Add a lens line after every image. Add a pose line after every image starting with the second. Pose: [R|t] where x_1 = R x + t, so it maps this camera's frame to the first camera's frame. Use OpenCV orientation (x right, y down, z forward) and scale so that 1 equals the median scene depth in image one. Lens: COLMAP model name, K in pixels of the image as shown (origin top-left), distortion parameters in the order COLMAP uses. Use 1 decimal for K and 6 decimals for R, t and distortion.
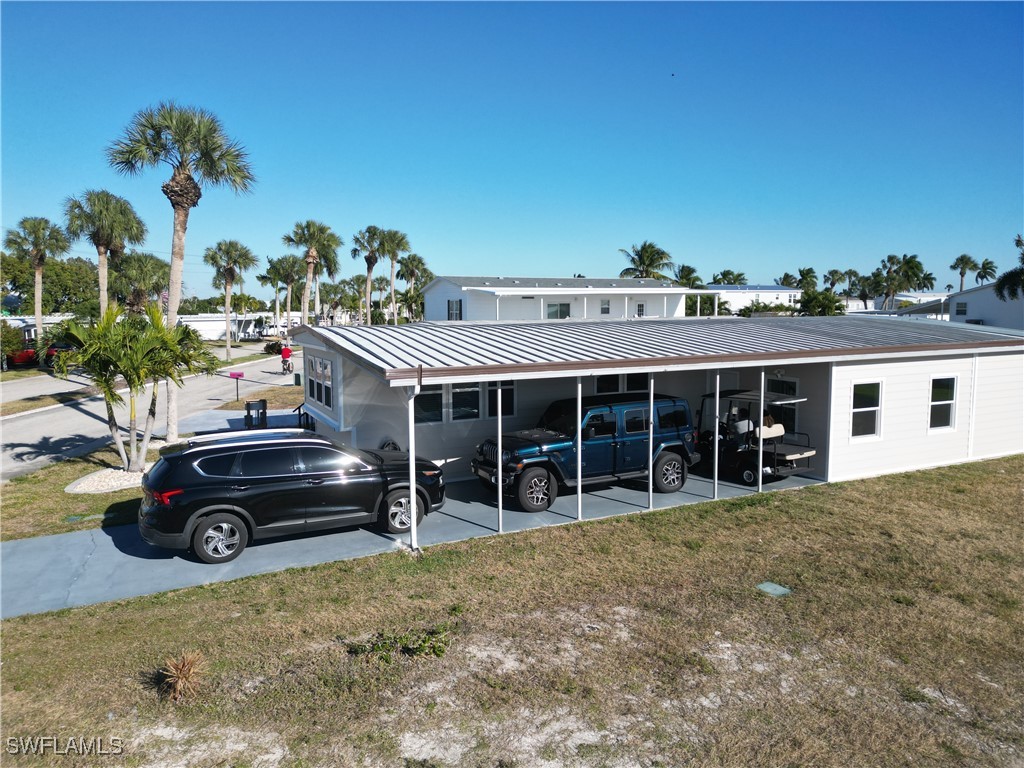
lens RADIAL K [[716.2, 0, 512.0], [0, 716.2, 384.0], [0, 0, 1]] dist [0.068778, -0.059025]
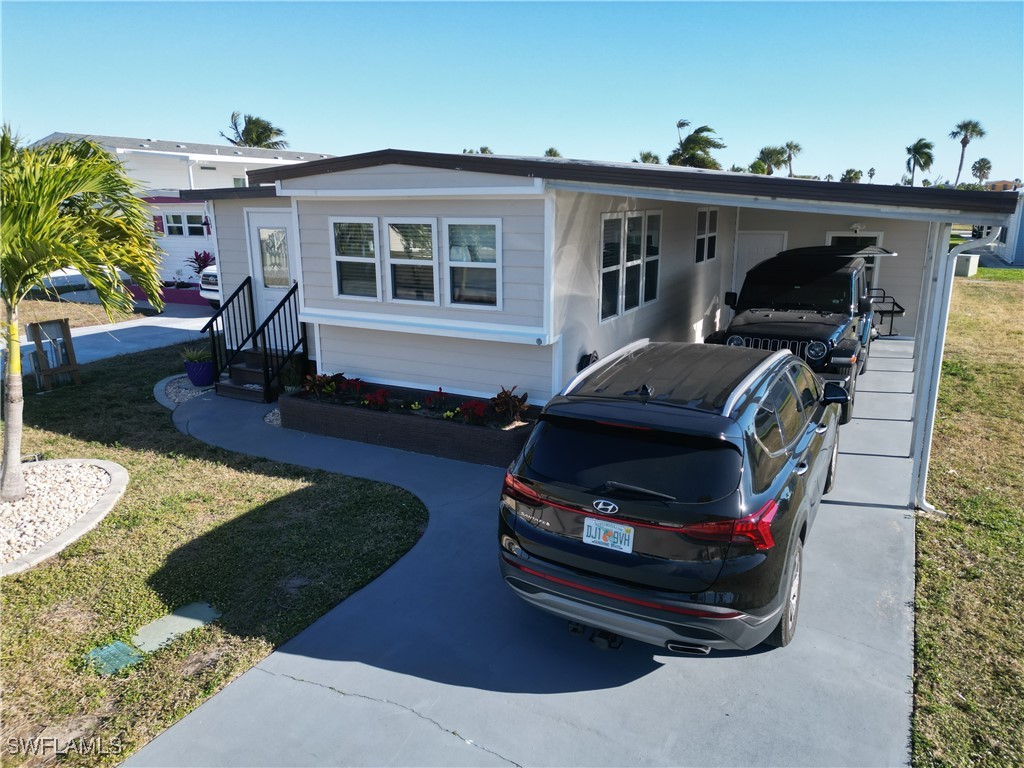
lens RADIAL K [[716.2, 0, 512.0], [0, 716.2, 384.0], [0, 0, 1]] dist [0.068778, -0.059025]
pose [[0.812901, -0.141728, 0.564894, -0.174061], [0.061876, 0.985466, 0.158205, 0.002163], [-0.579105, -0.093651, 0.809856, 0.169024]]
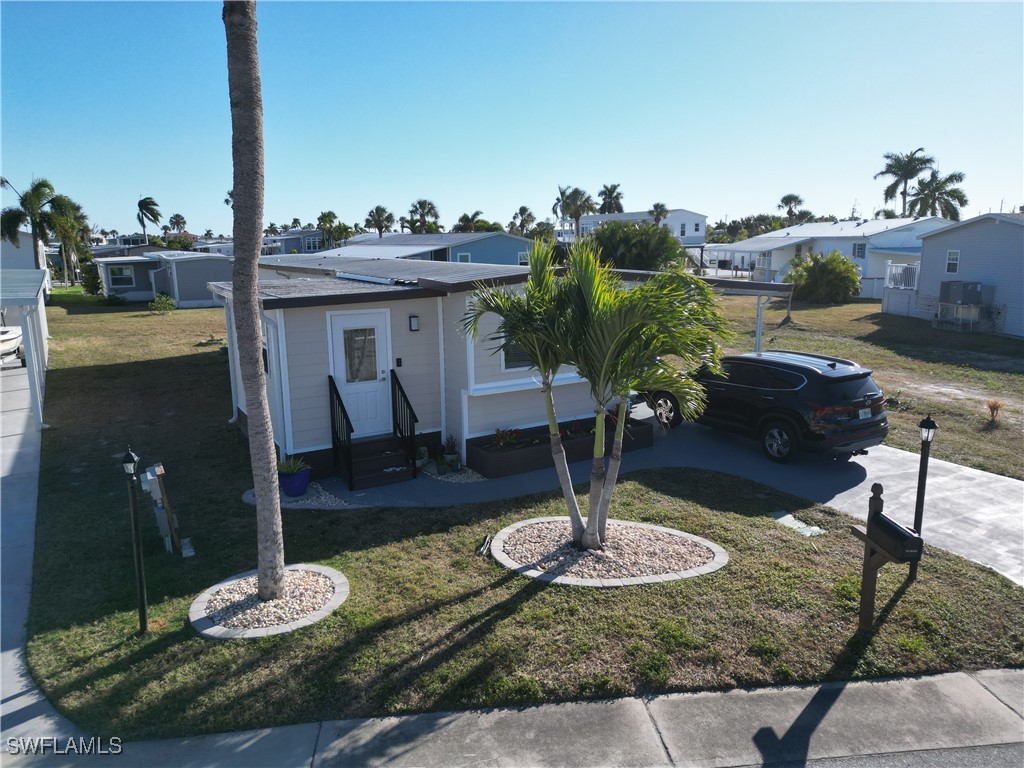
lens RADIAL K [[716.2, 0, 512.0], [0, 716.2, 384.0], [0, 0, 1]] dist [0.068778, -0.059025]
pose [[-0.093257, -0.186817, 0.977958, -0.353576], [0.115187, 0.973619, 0.196972, -0.039357], [-0.988957, 0.131017, -0.069278, 0.371749]]
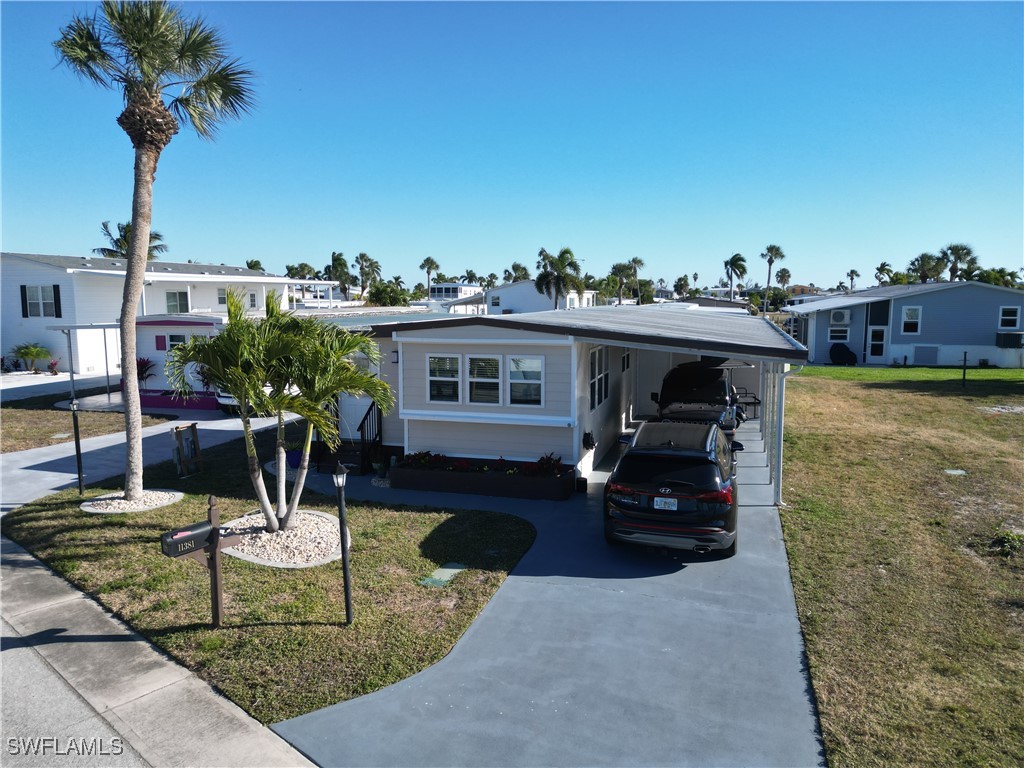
lens RADIAL K [[716.2, 0, 512.0], [0, 716.2, 384.0], [0, 0, 1]] dist [0.068778, -0.059025]
pose [[0.681901, -0.083741, 0.726635, -0.296407], [0.074768, 0.996201, 0.044642, -0.011965], [-0.727613, 0.023887, 0.685572, 0.120732]]
